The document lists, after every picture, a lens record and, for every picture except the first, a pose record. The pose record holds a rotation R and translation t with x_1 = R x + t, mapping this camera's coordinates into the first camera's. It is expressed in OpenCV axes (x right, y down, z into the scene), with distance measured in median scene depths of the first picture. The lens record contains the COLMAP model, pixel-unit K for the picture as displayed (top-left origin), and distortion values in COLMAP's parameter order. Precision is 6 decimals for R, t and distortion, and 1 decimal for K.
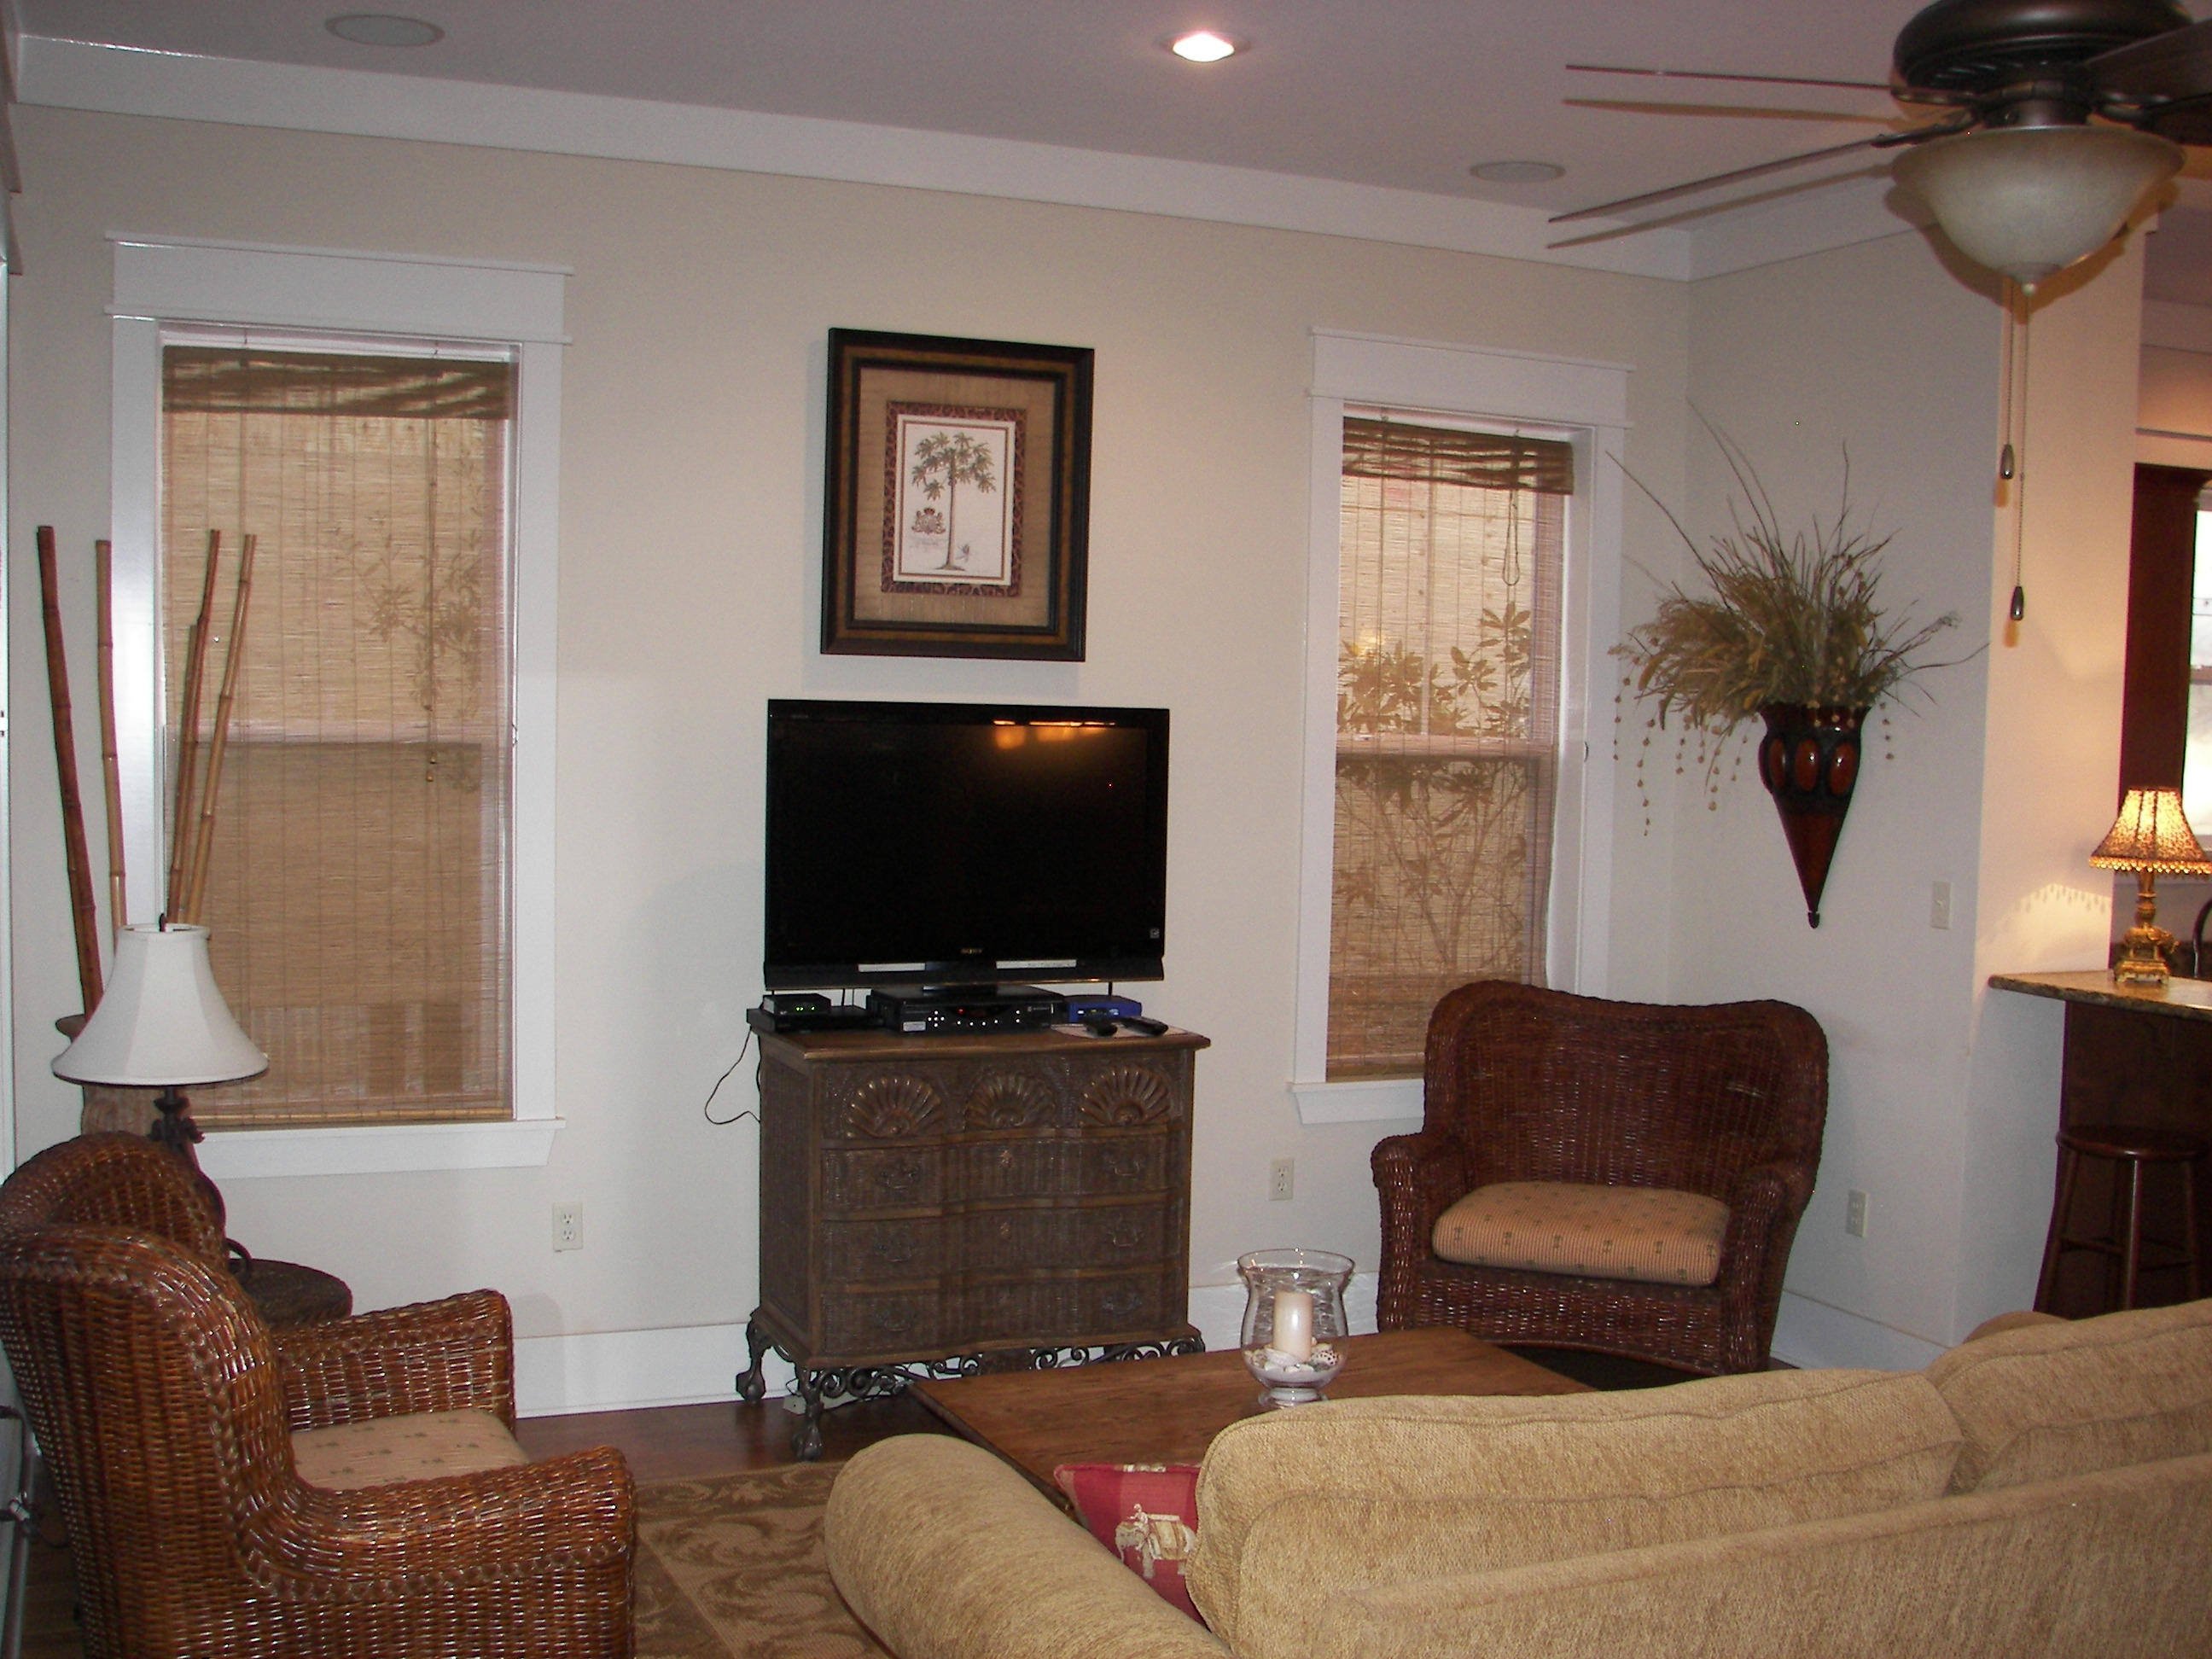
lens RADIAL K [[2350.3, 0, 1100.4], [0, 2350.3, 866.4], [0, 0, 1]] dist [-0.205967, 0.238175]
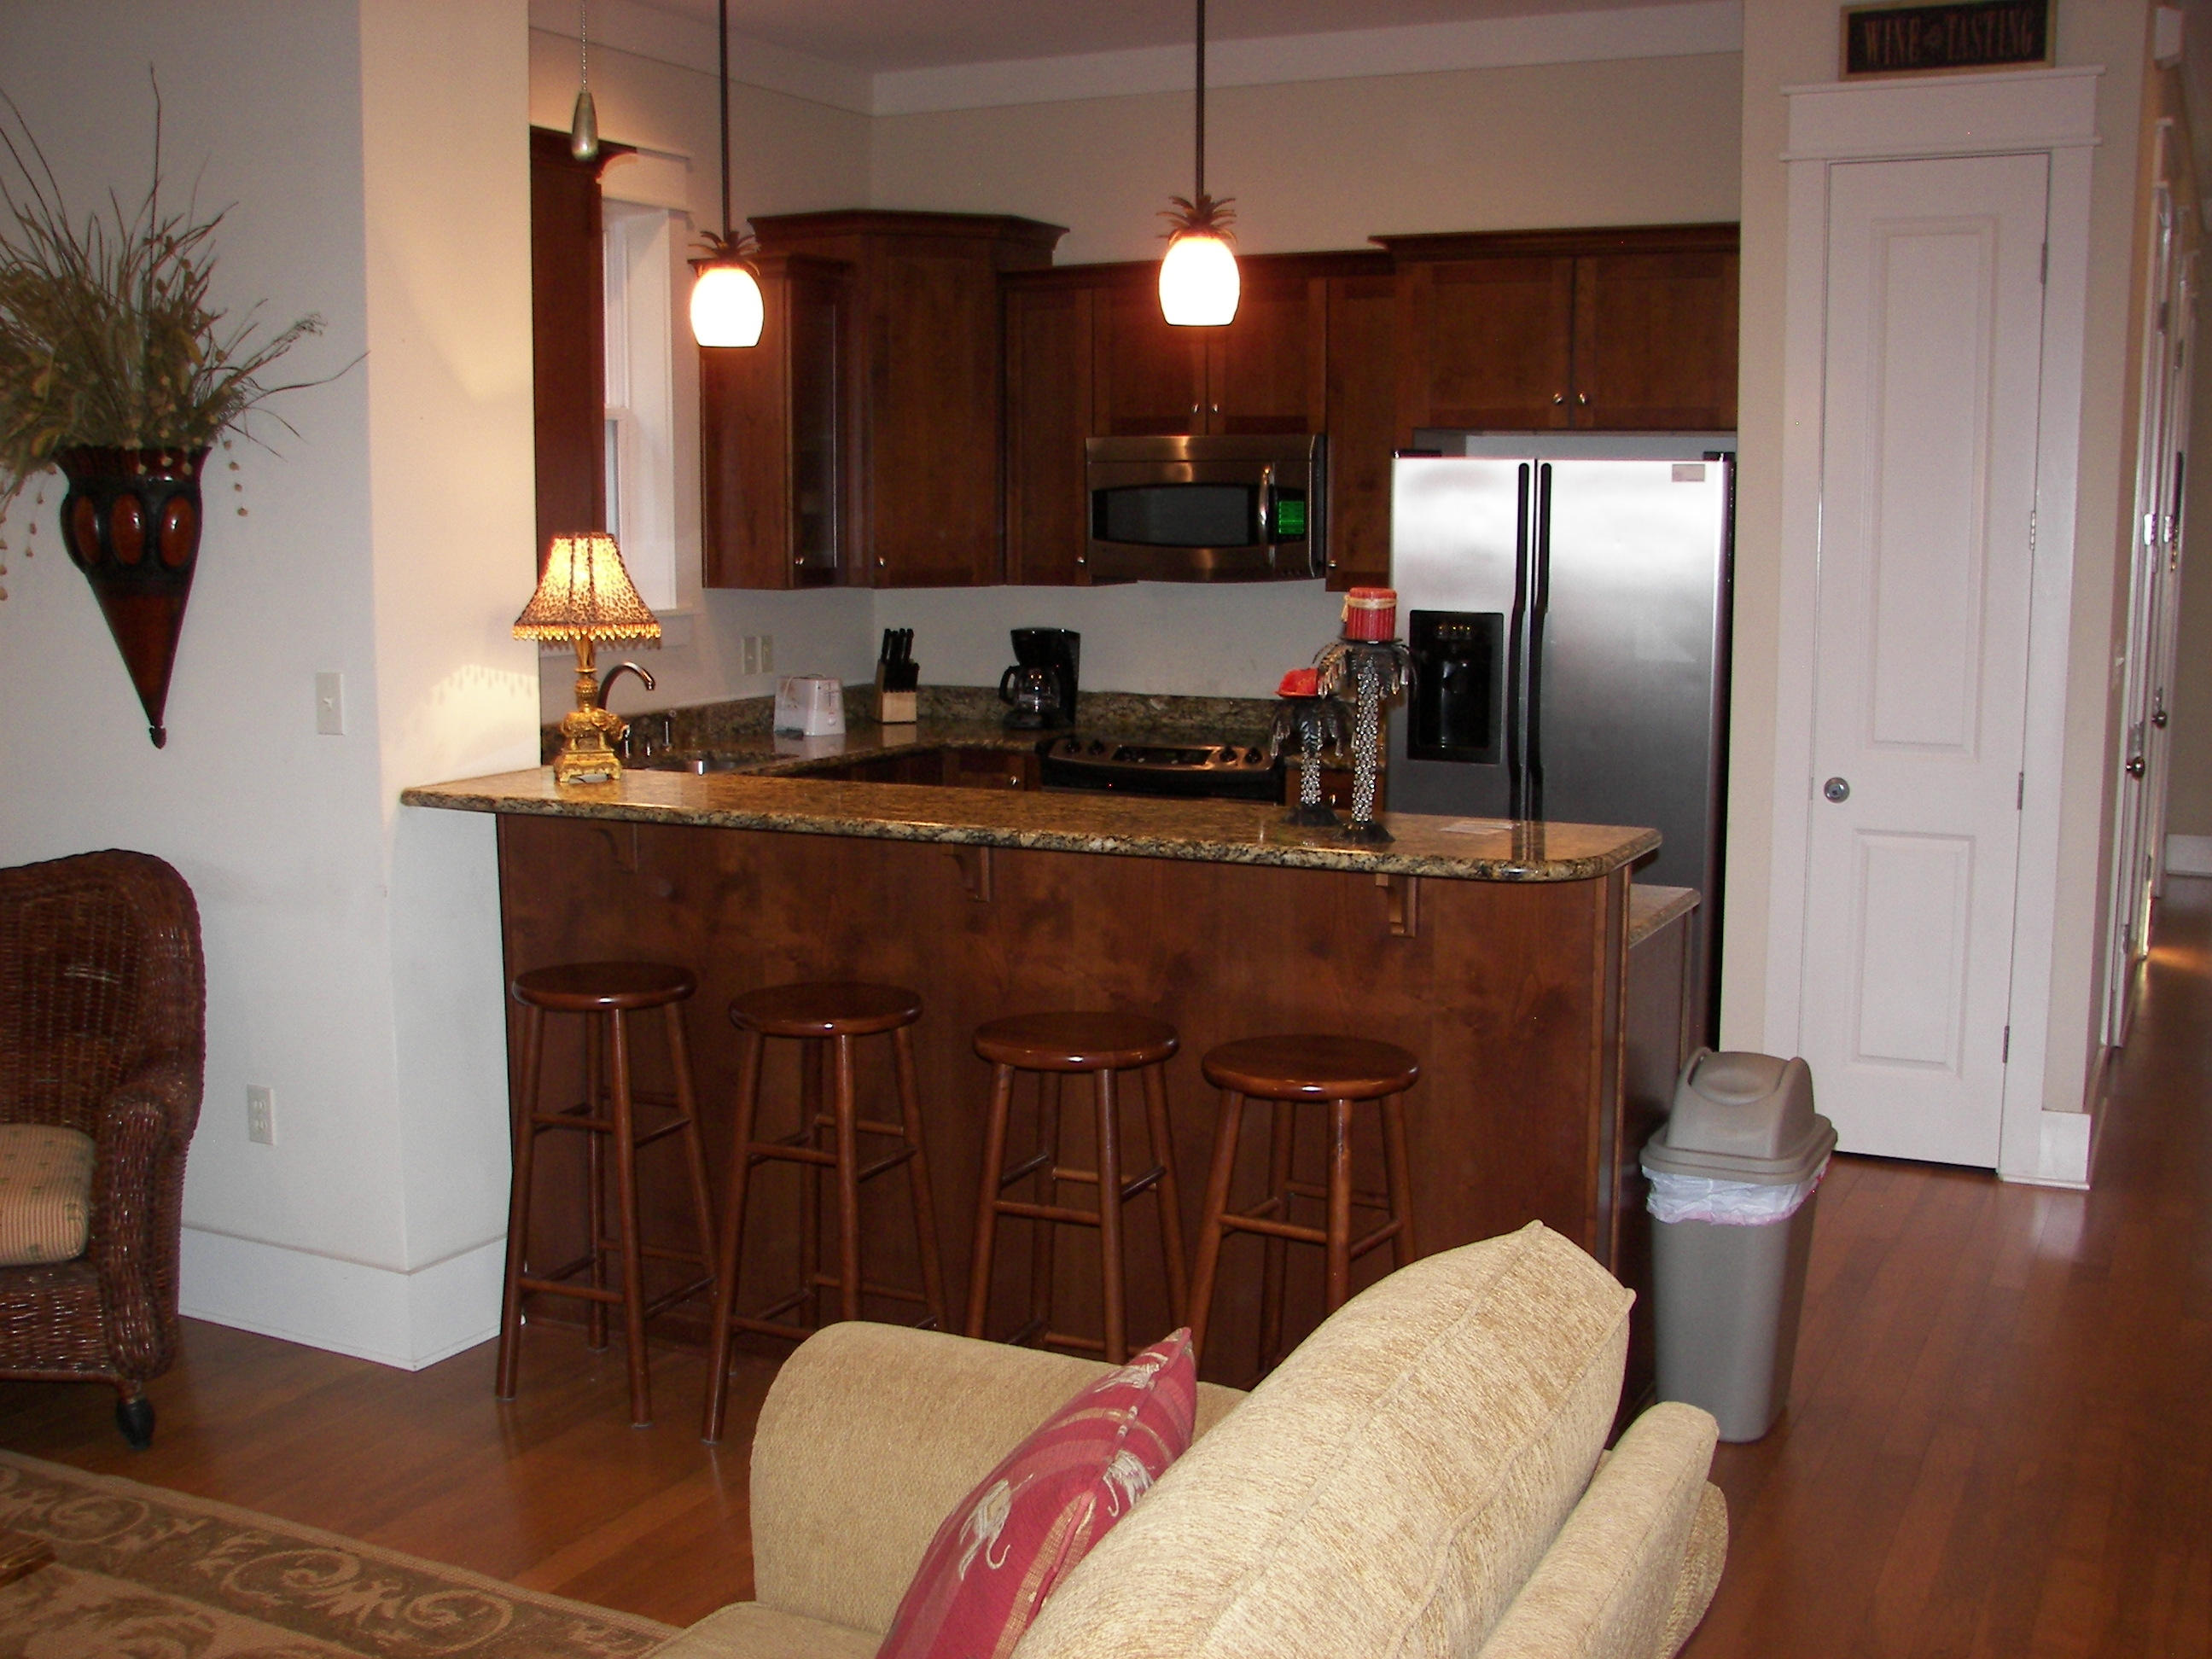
lens RADIAL K [[2350.3, 0, 1100.4], [0, 2350.3, 866.4], [0, 0, 1]] dist [-0.205967, 0.238175]
pose [[0.759349, -0.122034, 0.639137, 0.066271], [0.062629, 0.991403, 0.114885, -0.001277], [-0.647662, -0.047209, 0.760463, 0.250444]]
